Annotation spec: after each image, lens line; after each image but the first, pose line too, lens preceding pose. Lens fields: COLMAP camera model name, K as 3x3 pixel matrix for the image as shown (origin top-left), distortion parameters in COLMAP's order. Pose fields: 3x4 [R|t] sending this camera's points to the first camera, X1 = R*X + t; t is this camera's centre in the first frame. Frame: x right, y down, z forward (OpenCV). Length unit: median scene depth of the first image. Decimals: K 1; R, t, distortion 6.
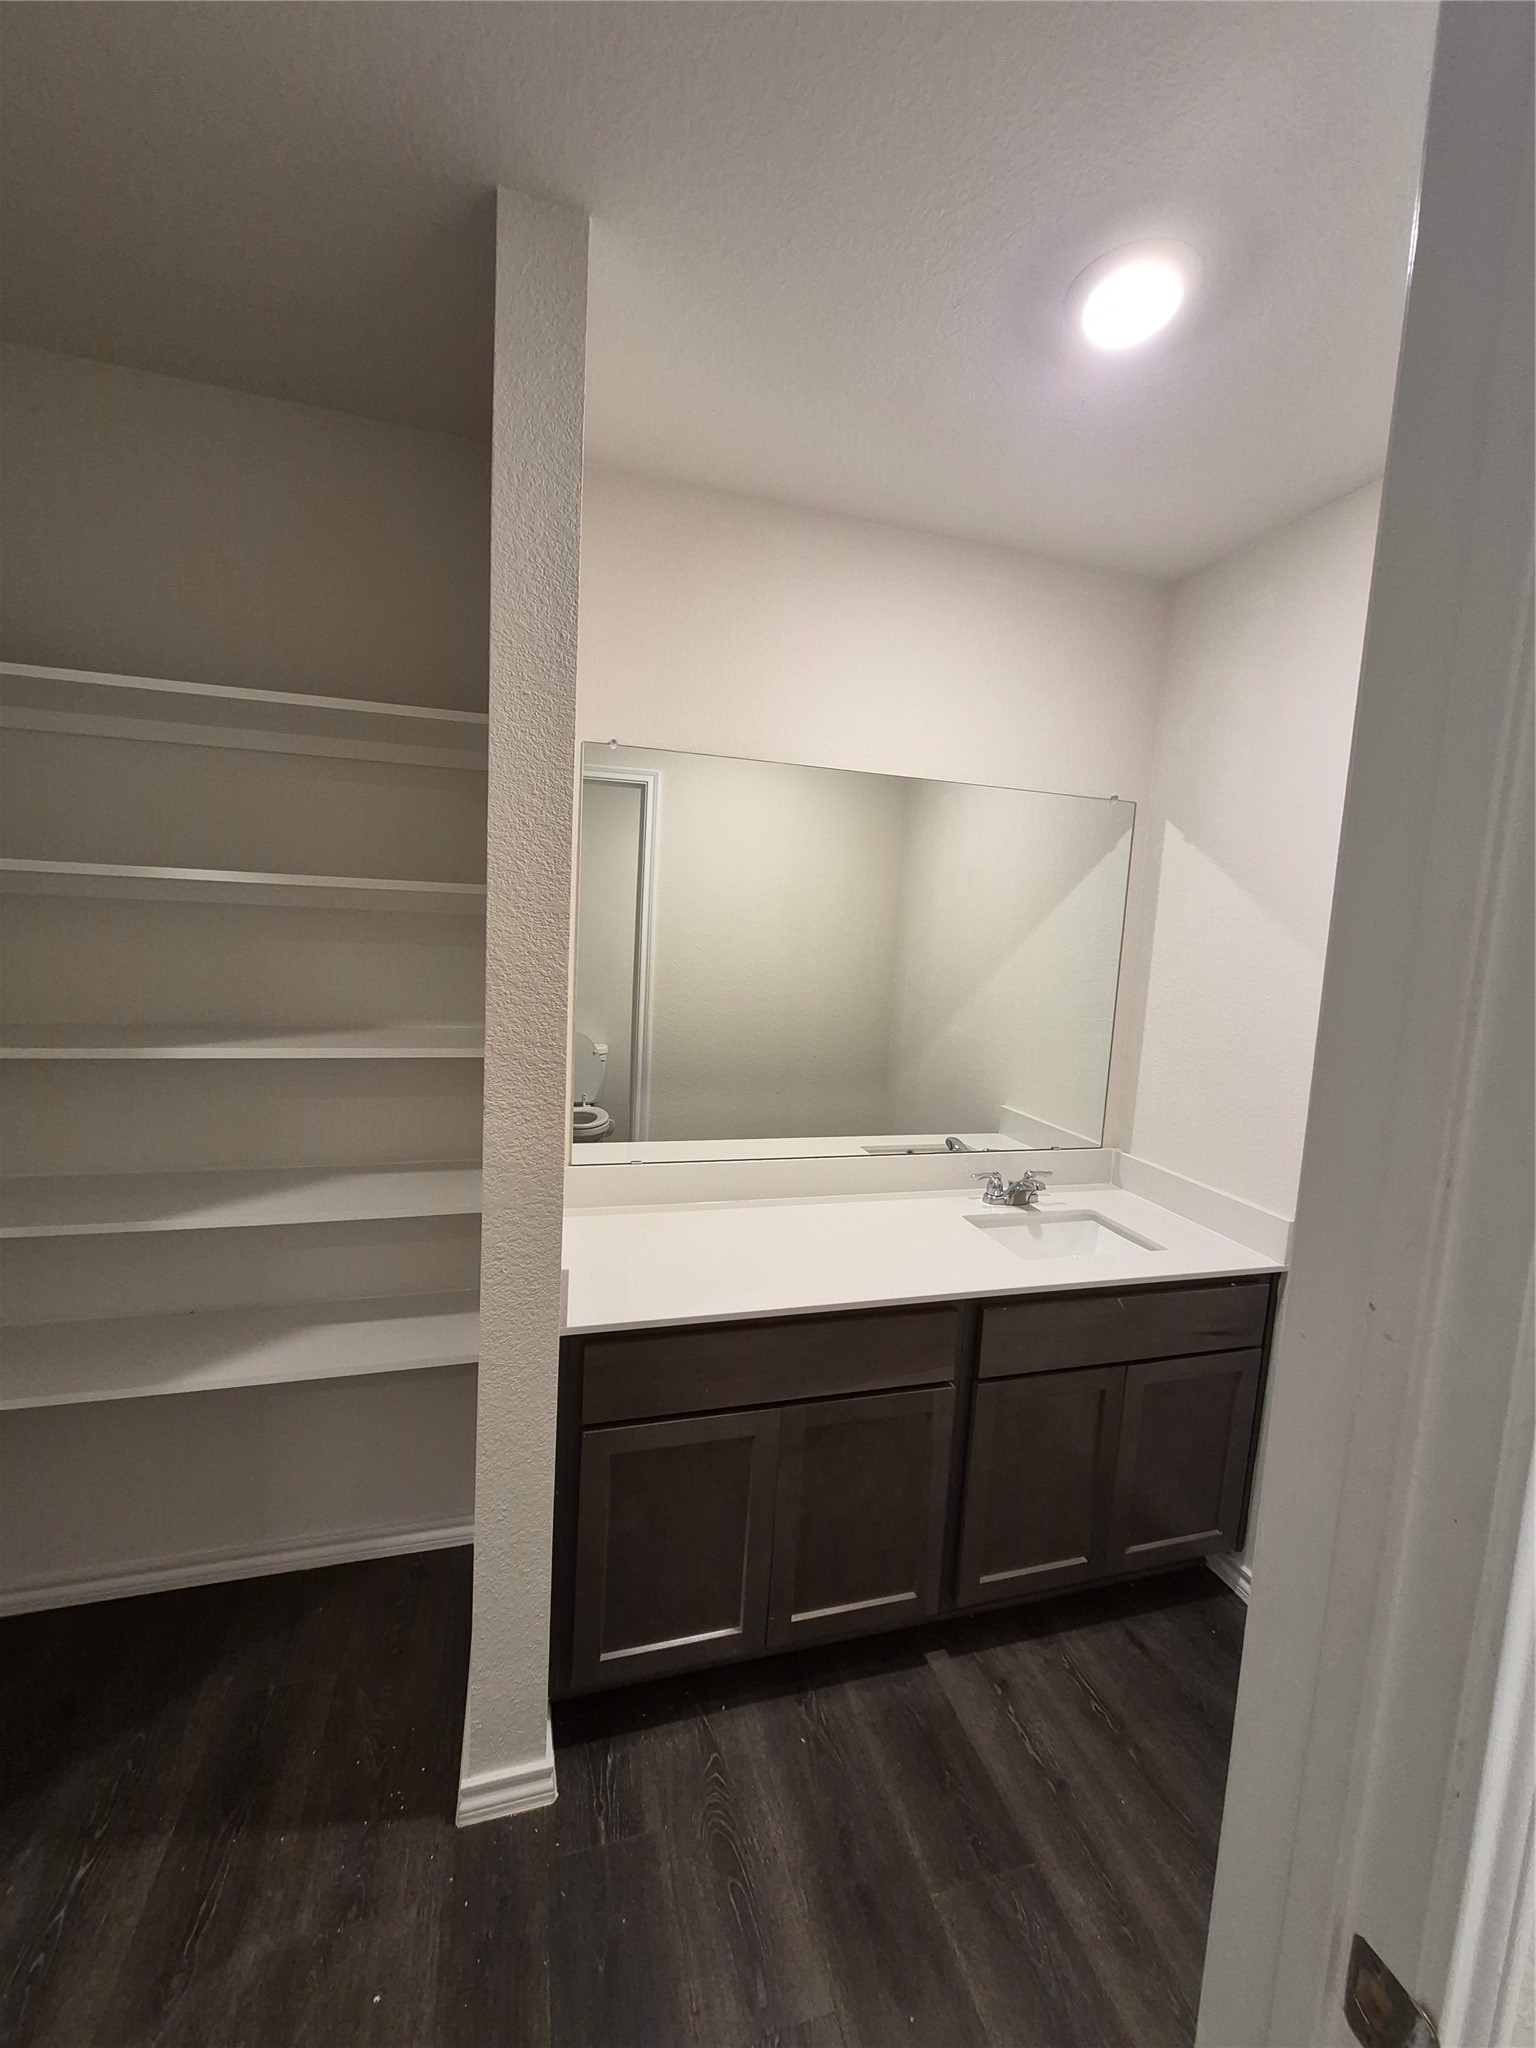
lens RADIAL K [[812.2, 0, 768.0], [0, 812.2, 1024.0], [0, 0, 1]] dist [0.000825, -0.000165]
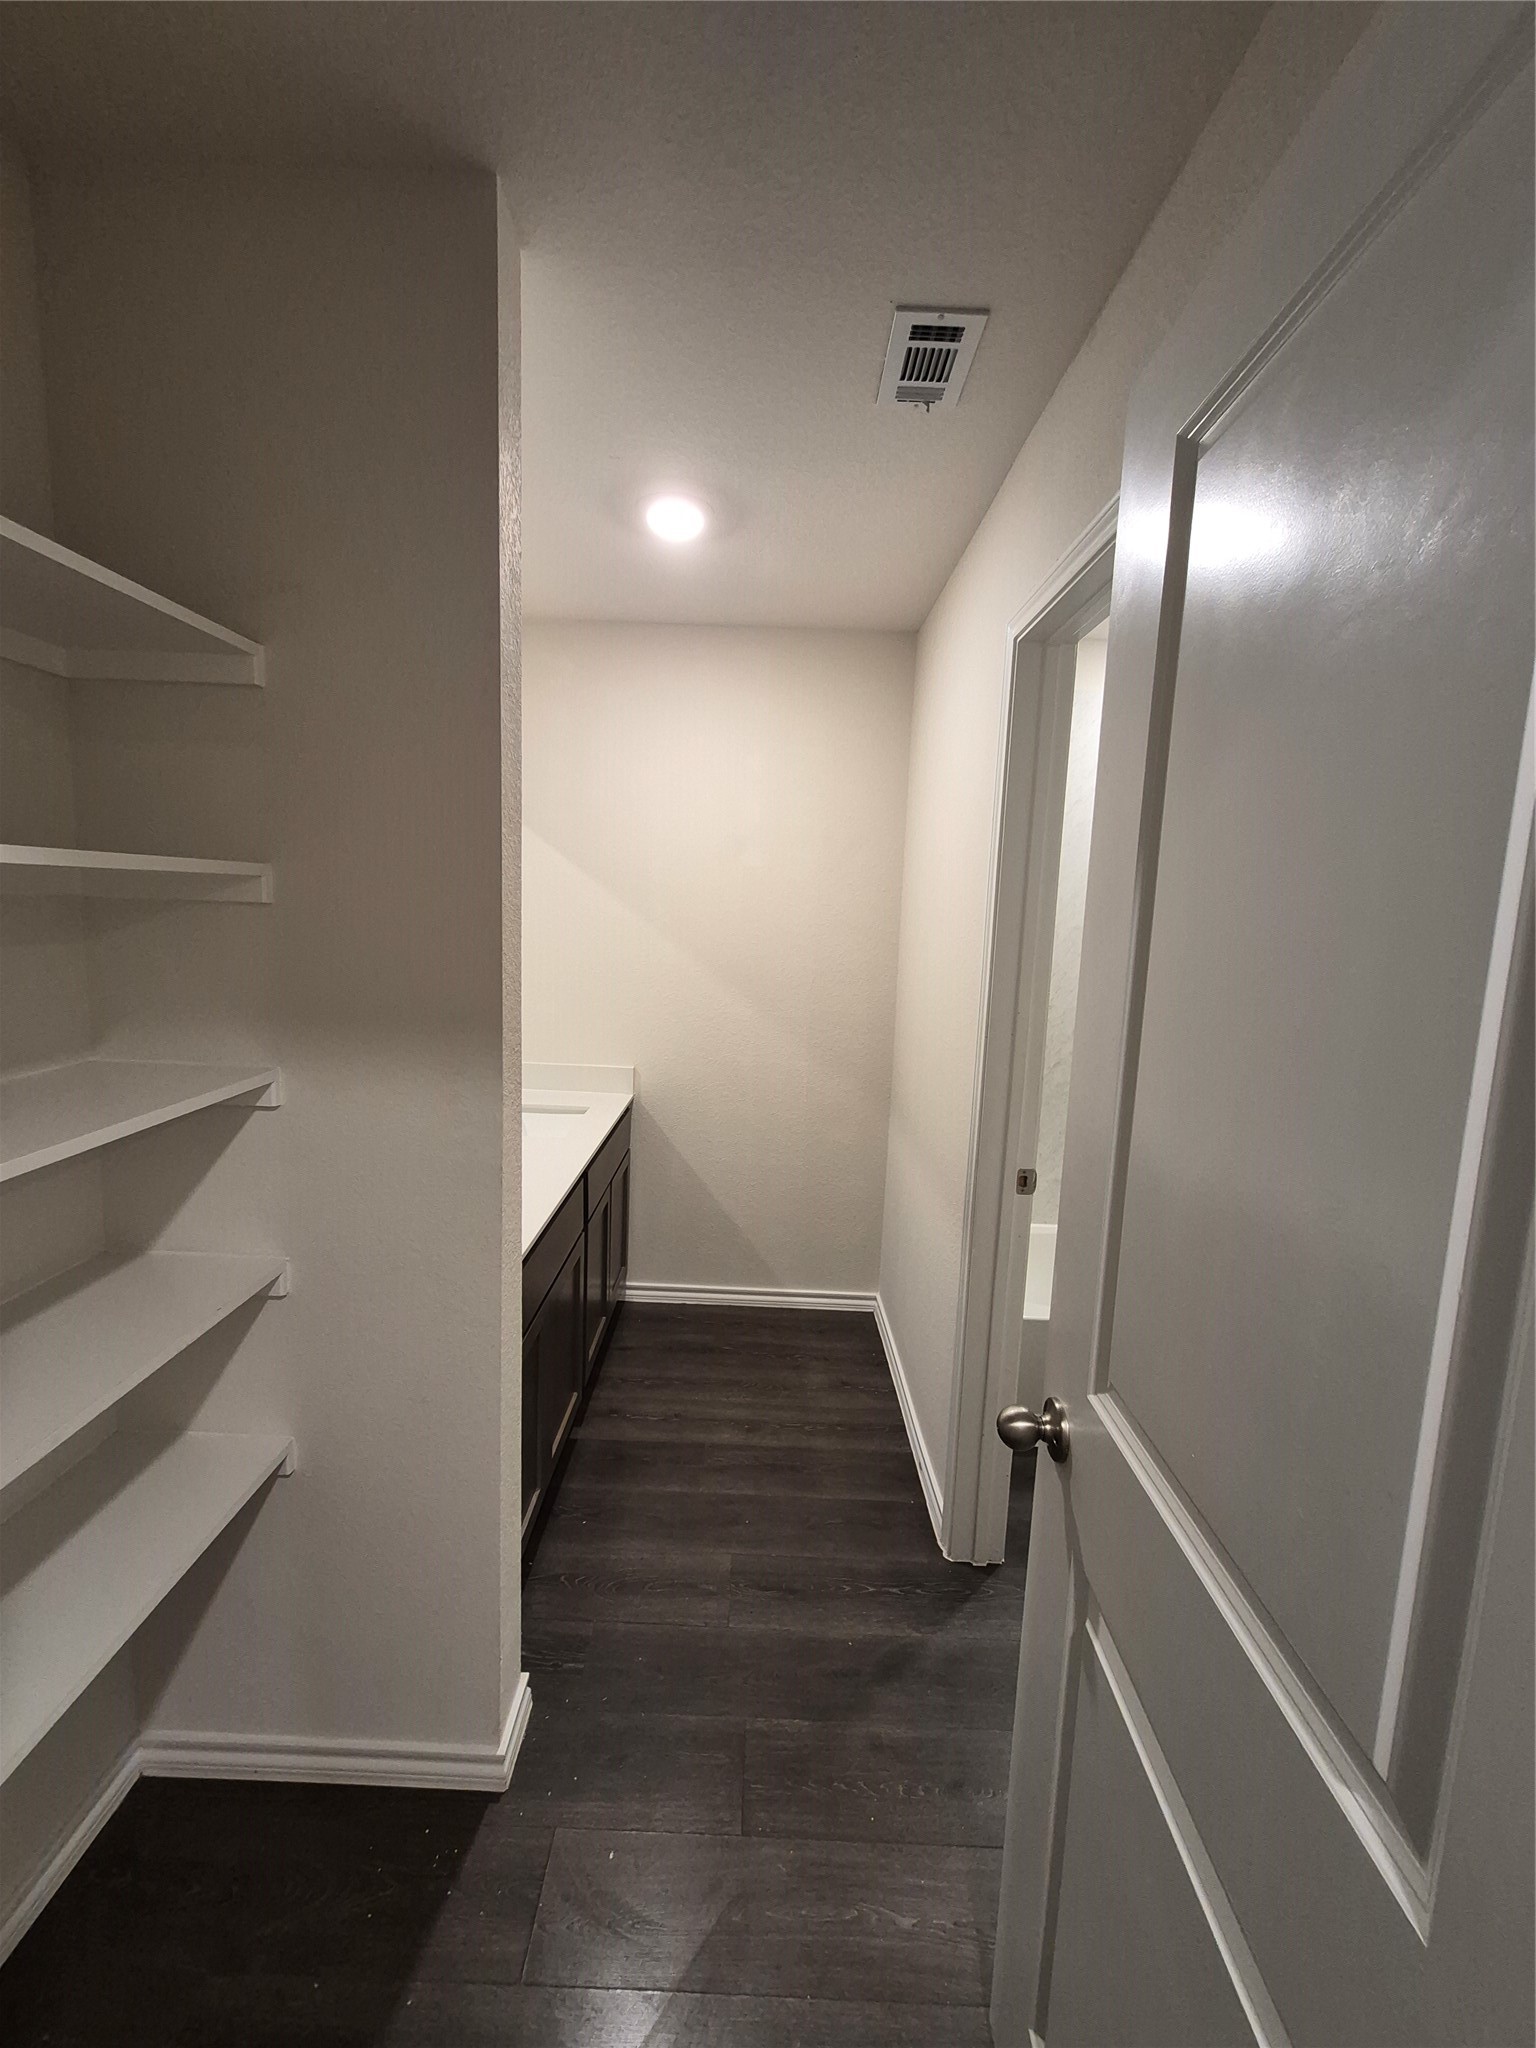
lens RADIAL K [[812.2, 0, 768.0], [0, 812.2, 1024.0], [0, 0, 1]] dist [0.000825, -0.000165]
pose [[0.280015, -0.192960, 0.940403, -1.065909], [0.117709, 0.979101, 0.165851, -0.095665], [-0.952752, 0.064253, 0.296876, 0.313175]]
